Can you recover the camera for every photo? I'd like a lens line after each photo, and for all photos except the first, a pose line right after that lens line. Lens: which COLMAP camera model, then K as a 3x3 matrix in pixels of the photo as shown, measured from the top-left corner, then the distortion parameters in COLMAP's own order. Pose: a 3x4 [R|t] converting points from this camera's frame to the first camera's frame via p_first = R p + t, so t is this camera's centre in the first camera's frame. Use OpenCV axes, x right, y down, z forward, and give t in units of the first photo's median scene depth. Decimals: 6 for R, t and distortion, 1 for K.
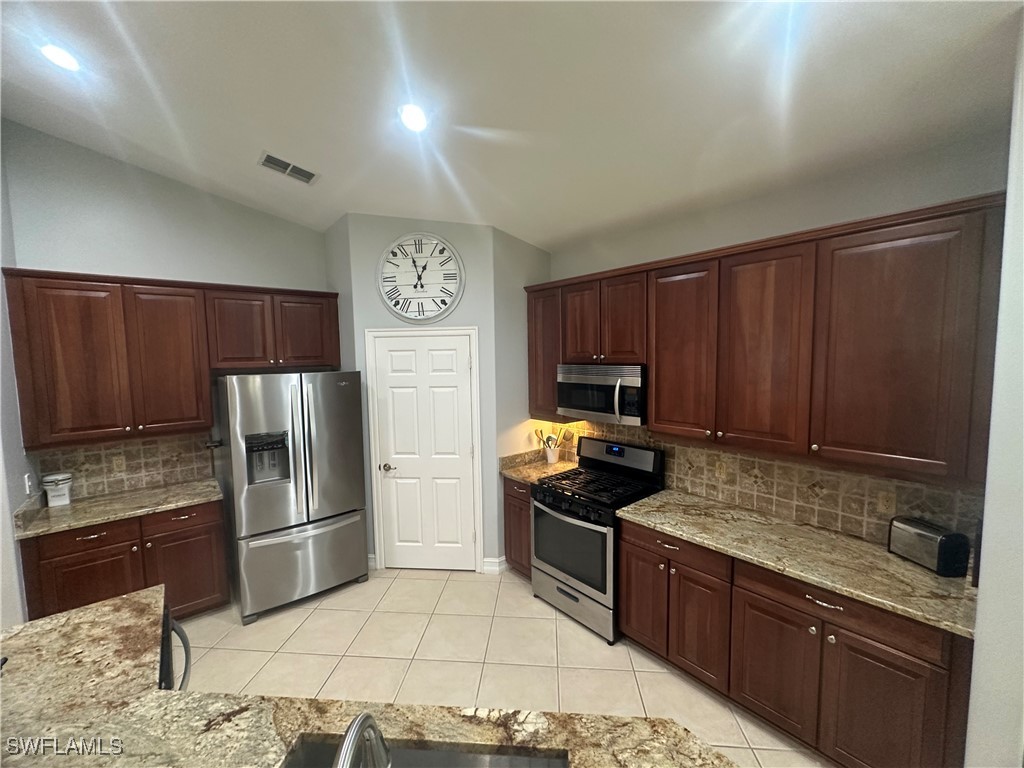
lens RADIAL K [[410.0, 0, 509.2], [0, 410.0, 385.4], [0, 0, 1]] dist [-0.002005, 0.000074]
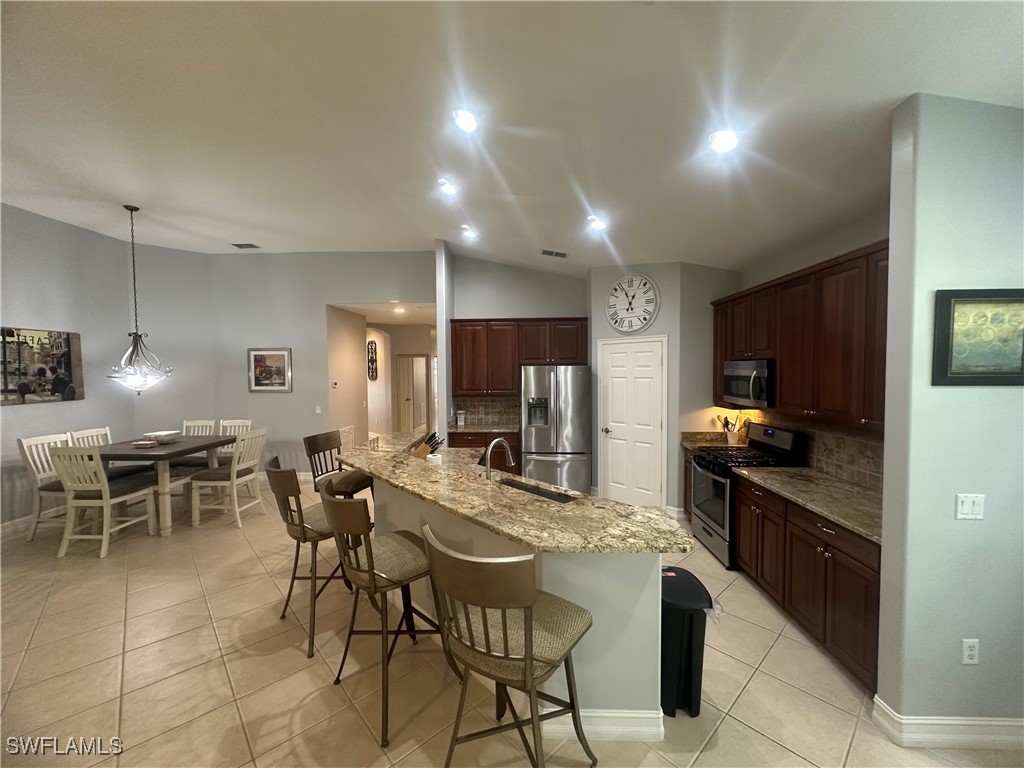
lens RADIAL K [[410.0, 0, 509.2], [0, 410.0, 385.4], [0, 0, 1]] dist [-0.002005, 0.000074]
pose [[0.737609, 0.039692, -0.674060, 0.505953], [-0.058725, 0.998259, -0.005480, 0.072177], [0.672669, 0.043626, 0.738656, -0.409836]]
